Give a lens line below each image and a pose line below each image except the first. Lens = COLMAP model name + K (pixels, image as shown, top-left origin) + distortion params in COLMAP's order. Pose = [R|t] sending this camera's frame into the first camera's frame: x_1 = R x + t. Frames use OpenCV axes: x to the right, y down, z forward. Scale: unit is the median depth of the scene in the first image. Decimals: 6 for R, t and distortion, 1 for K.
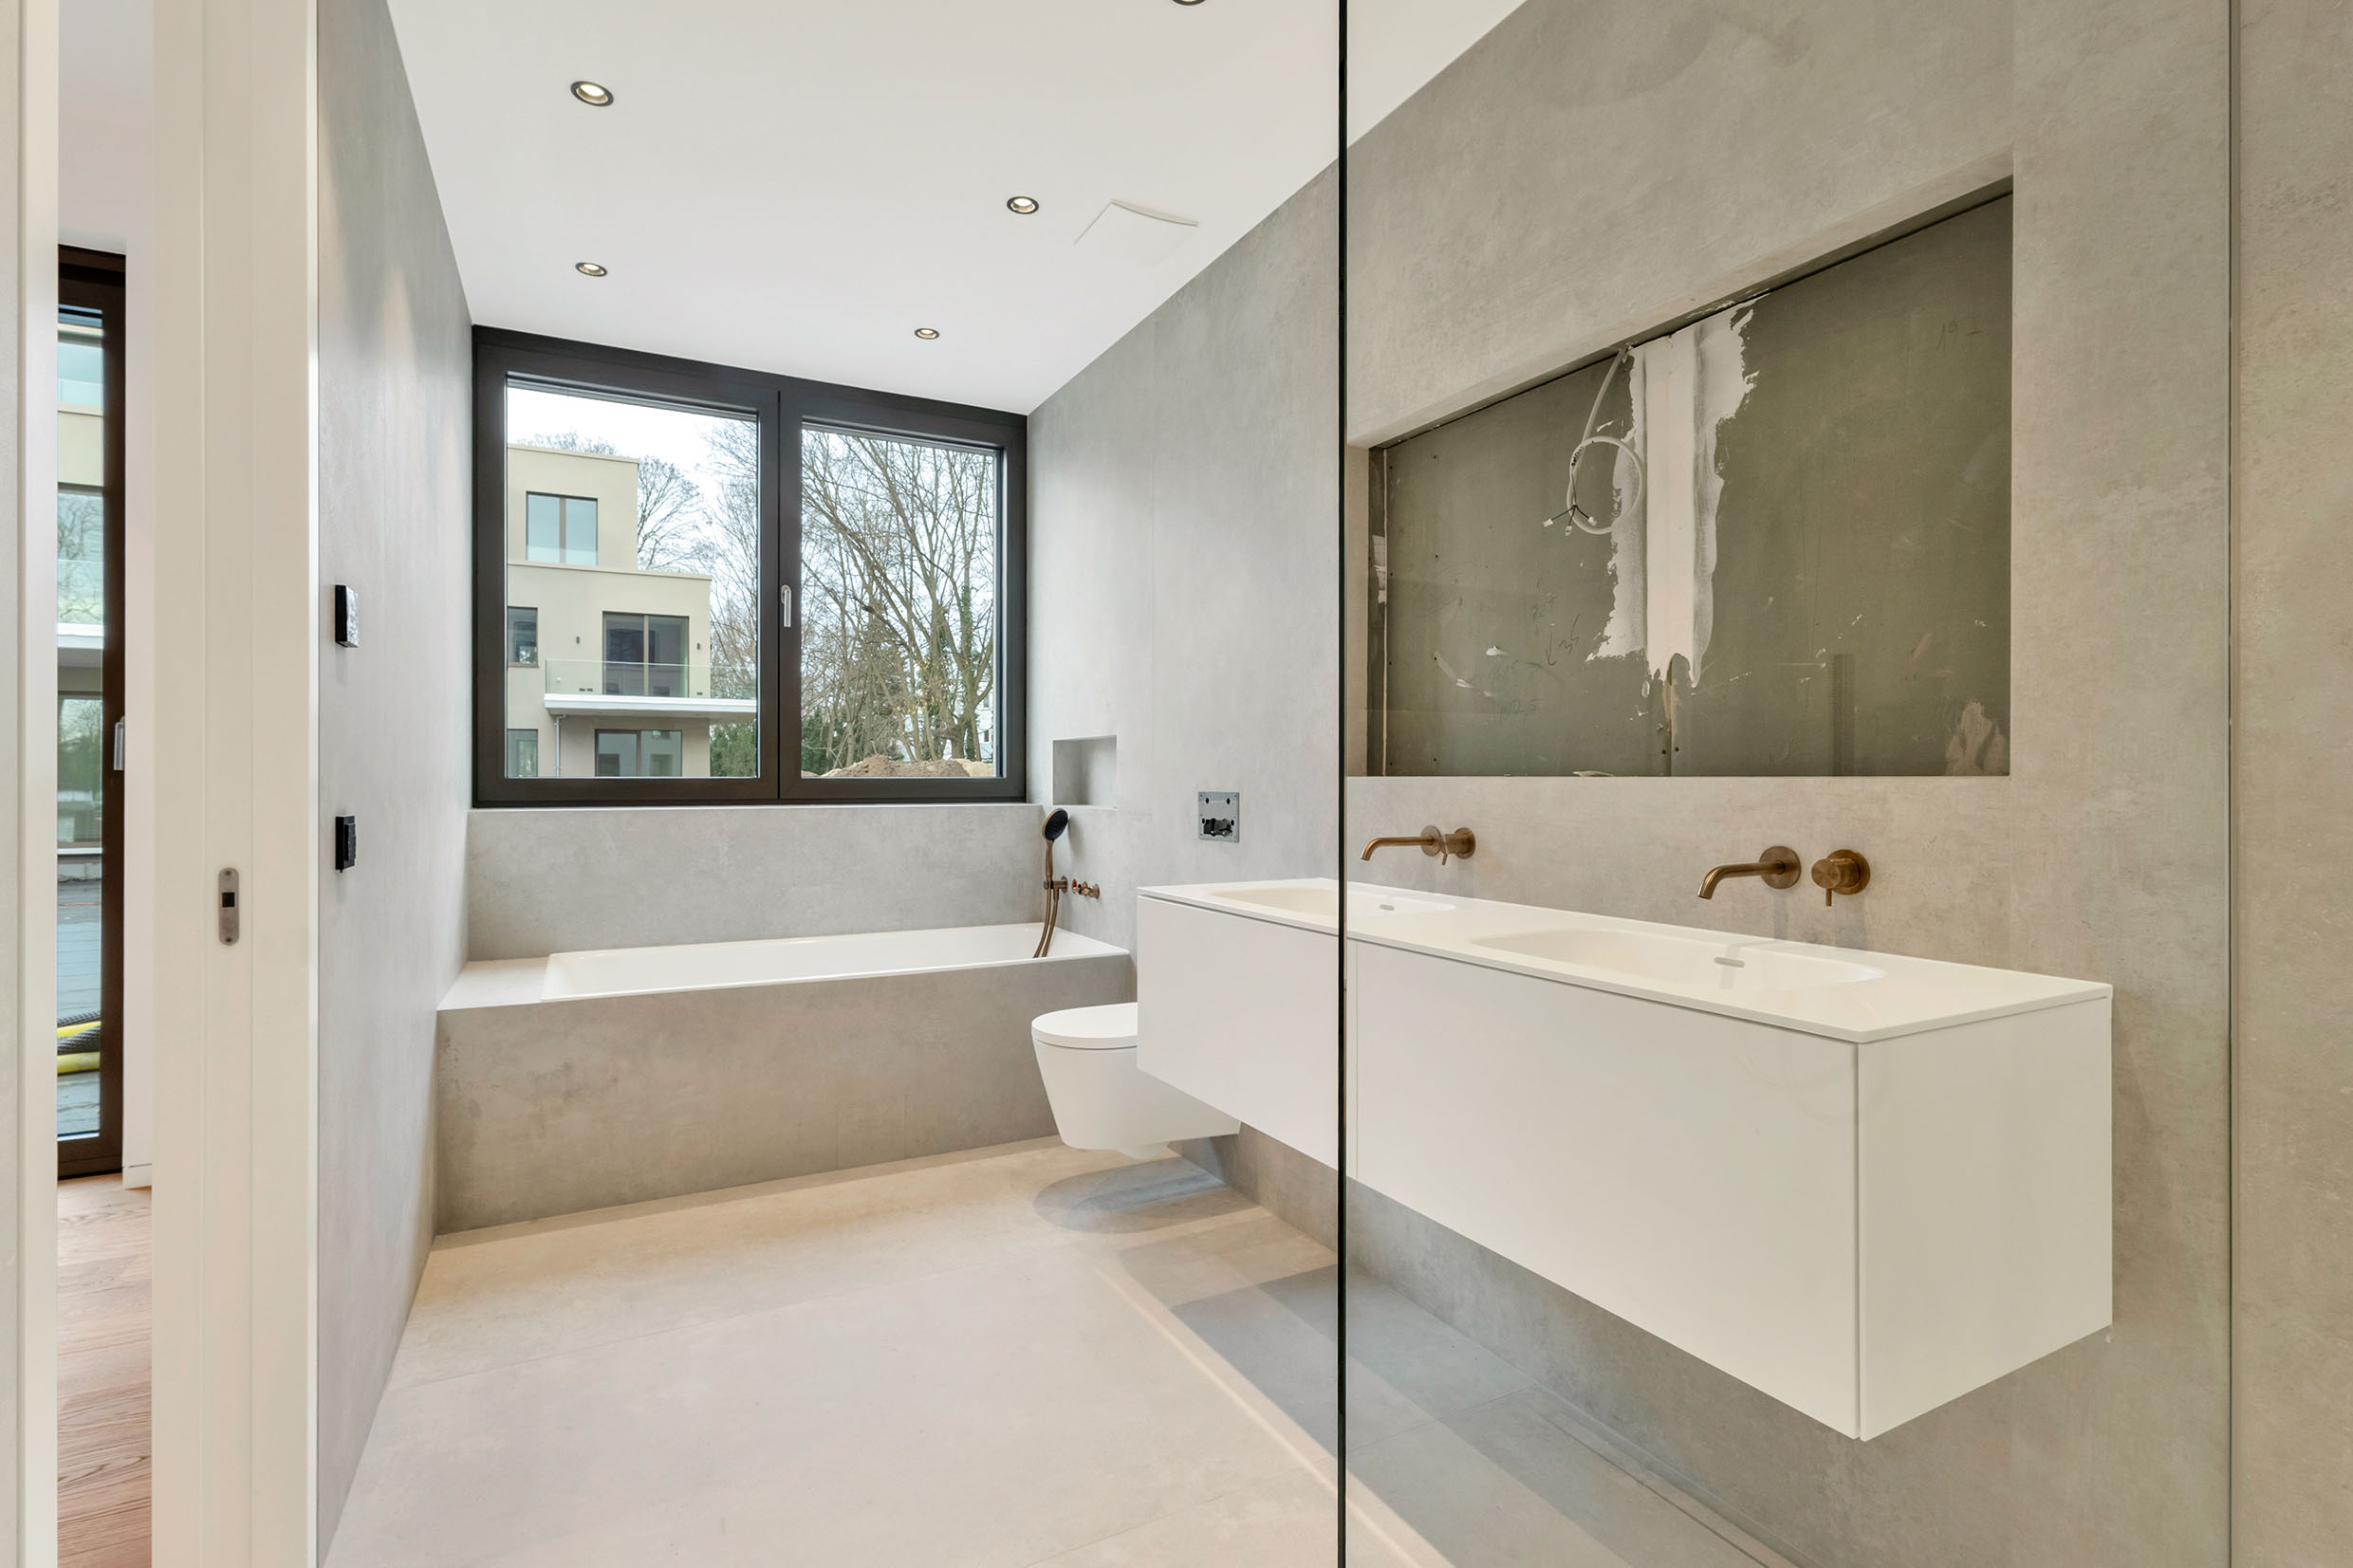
lens RADIAL K [[1098.7, 0, 1180.8], [0, 1098.7, 808.2], [0, 0, 1]] dist [0.002945, 0.000500]
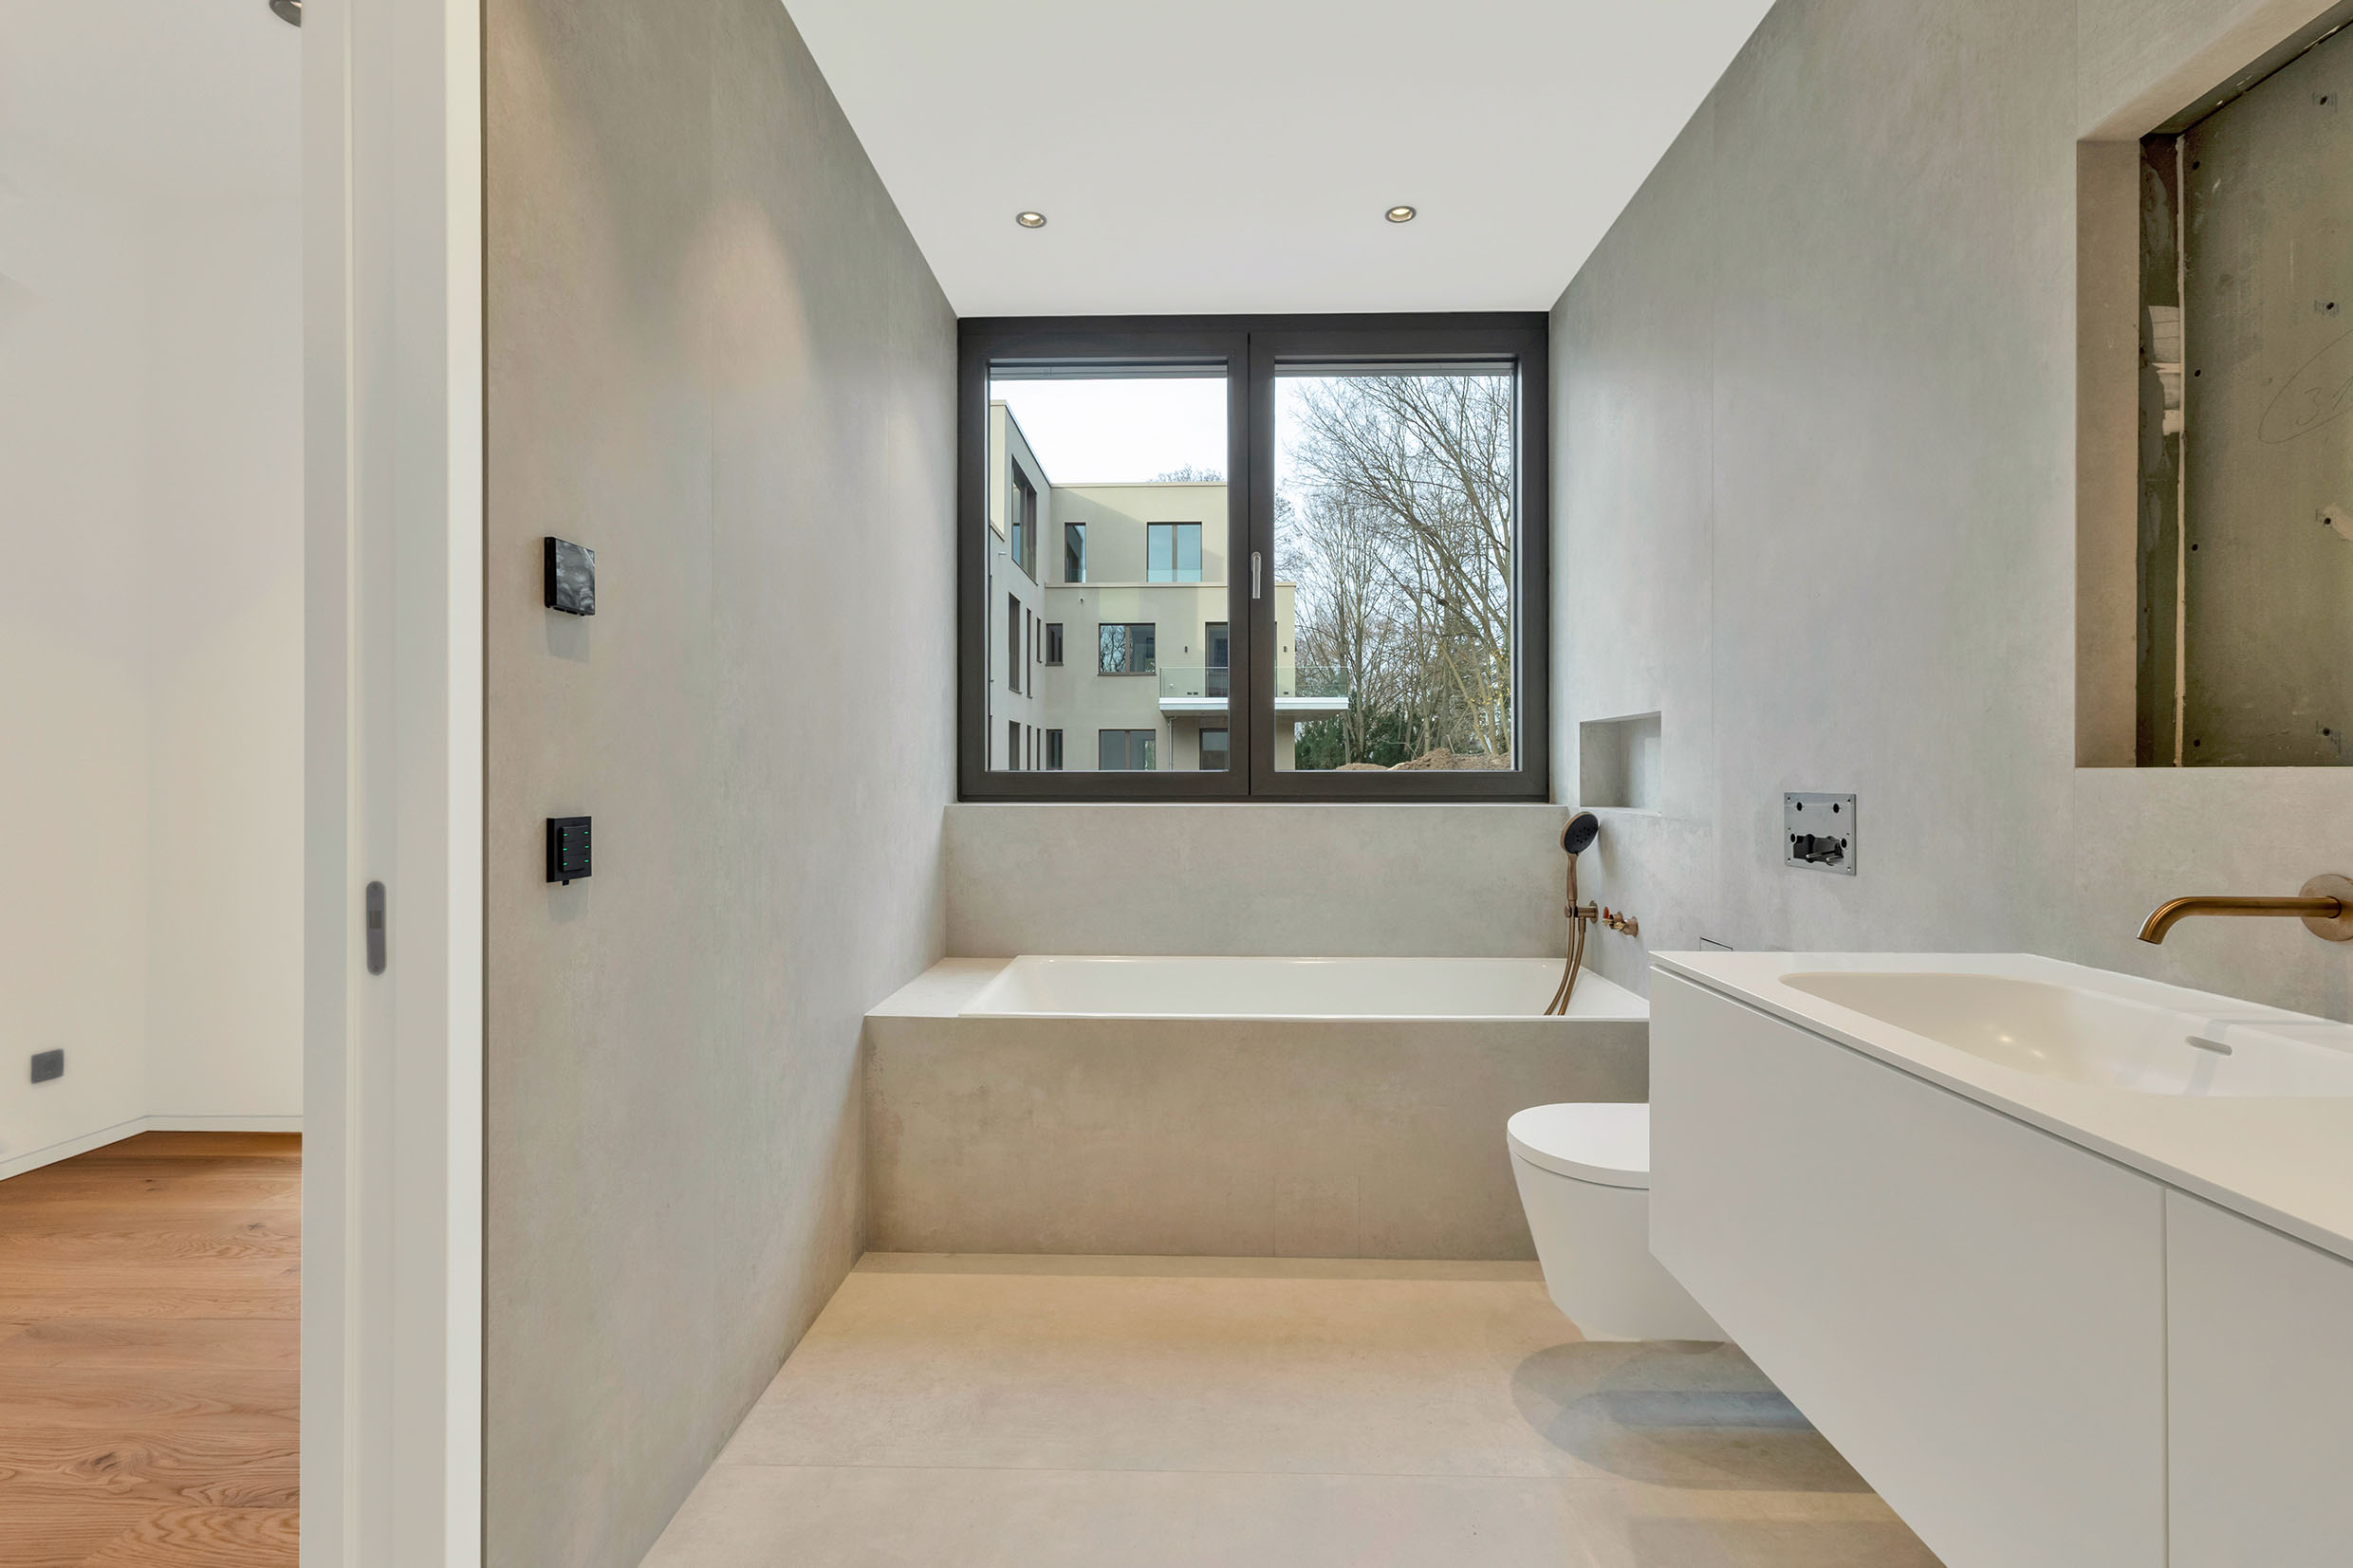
lens RADIAL K [[1103.5, 0, 1179.5], [0, 1103.5, 772.1], [0, 0, 1]] dist [0.006378, -0.000173]
pose [[0.870072, 0.000152, -0.492925, 0.021217], [-0.013862, 0.999612, -0.024159, -0.004959], [0.492730, 0.027853, 0.869736, 0.200845]]
